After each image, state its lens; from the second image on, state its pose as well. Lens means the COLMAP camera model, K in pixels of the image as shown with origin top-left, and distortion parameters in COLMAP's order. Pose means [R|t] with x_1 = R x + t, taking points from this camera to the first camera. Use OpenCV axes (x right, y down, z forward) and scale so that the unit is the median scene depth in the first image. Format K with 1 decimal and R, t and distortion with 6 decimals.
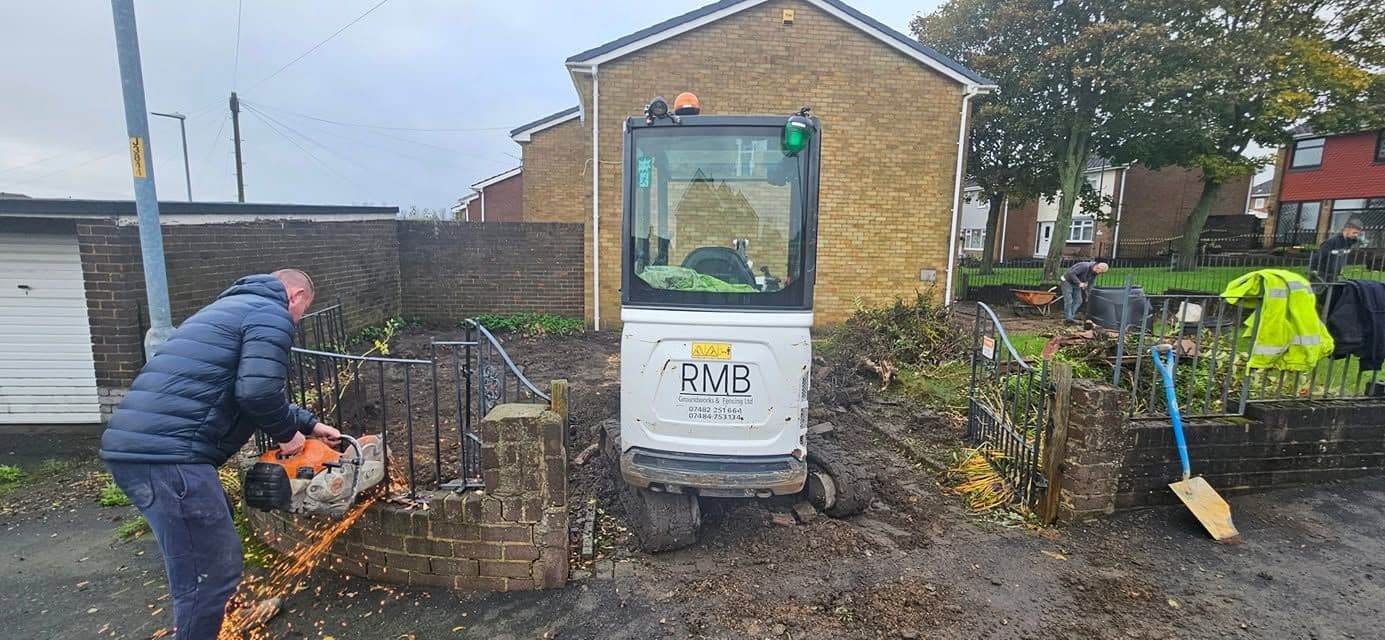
lens RADIAL K [[571.9, 0, 693.4], [0, 571.9, 312.0], [0, 0, 1]] dist [0.006332, -0.002483]
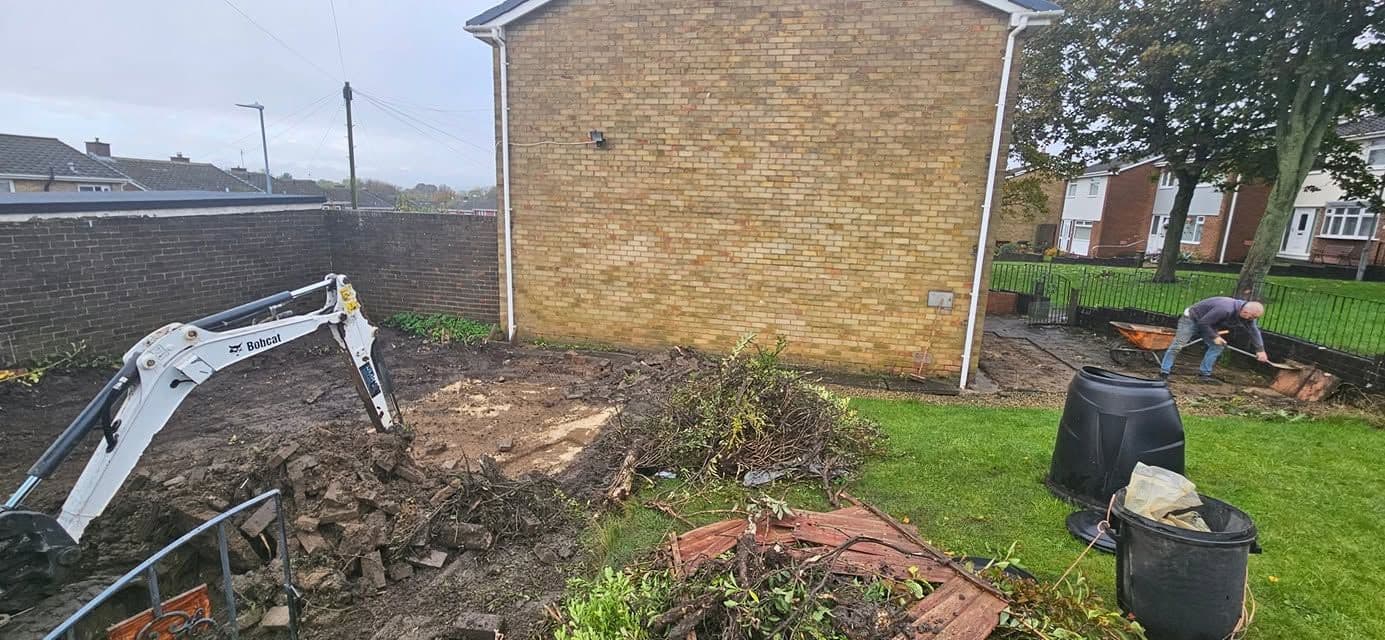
lens RADIAL K [[571.9, 0, 686.3], [0, 571.9, 312.6], [0, 0, 1]] dist [0.006332, -0.002483]
pose [[0.950874, 0.070067, -0.301545, 0.343977], [-0.055925, 0.996903, 0.055290, -0.073111], [0.304485, -0.035710, 0.951847, 0.255450]]
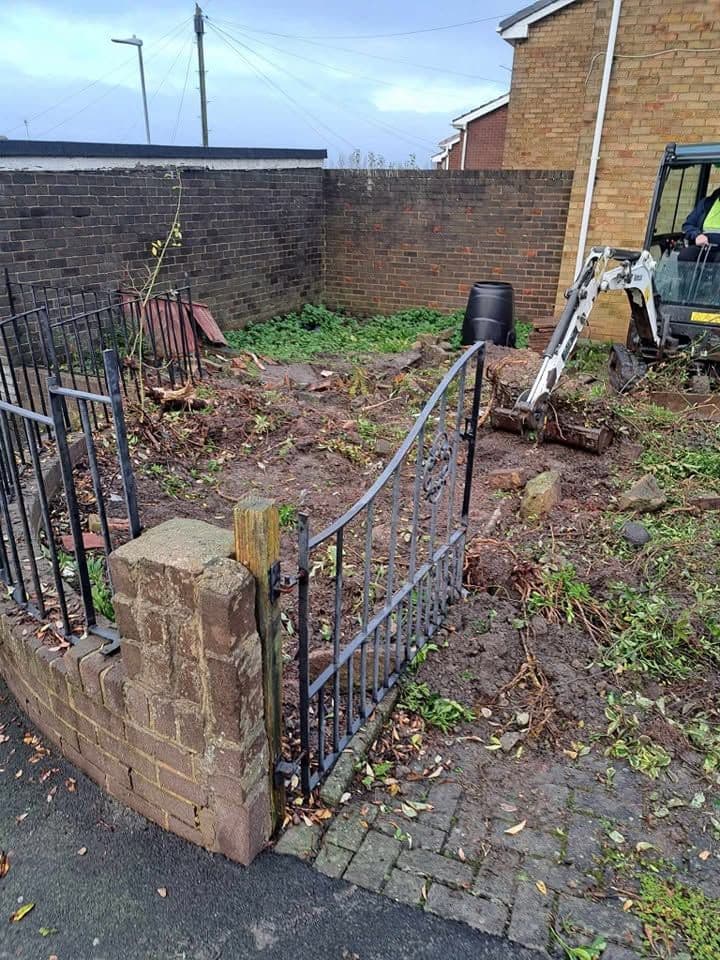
lens RADIAL K [[697.5, 0, 355.0], [0, 697.5, 497.2], [0, 0, 1]] dist [0.071677, -0.051784]
pose [[0.872229, 0.196352, -0.447954, 0.022275], [-0.070011, 0.956569, 0.282974, -0.012285], [0.484061, -0.215456, 0.848094, 0.126612]]
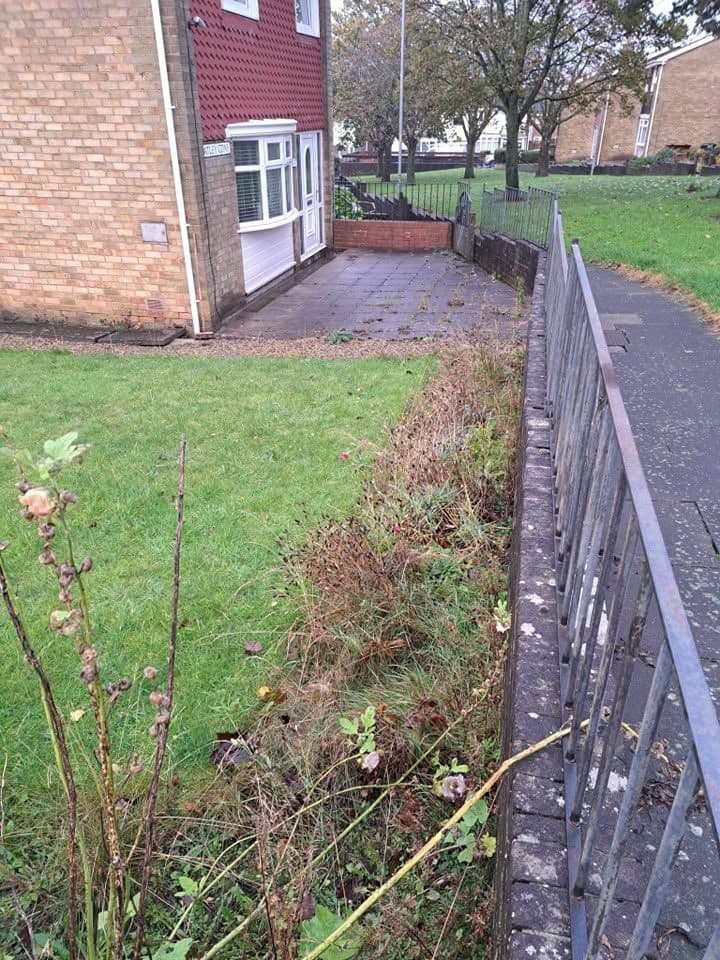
lens RADIAL K [[697.5, 0, 350.4], [0, 697.5, 505.0], [0, 0, 1]] dist [0.071677, -0.051784]
pose [[0.946831, 0.134397, -0.292317, 0.903316], [-0.013493, 0.924360, 0.381284, -0.090038], [0.321449, -0.357067, 0.877025, 0.330687]]
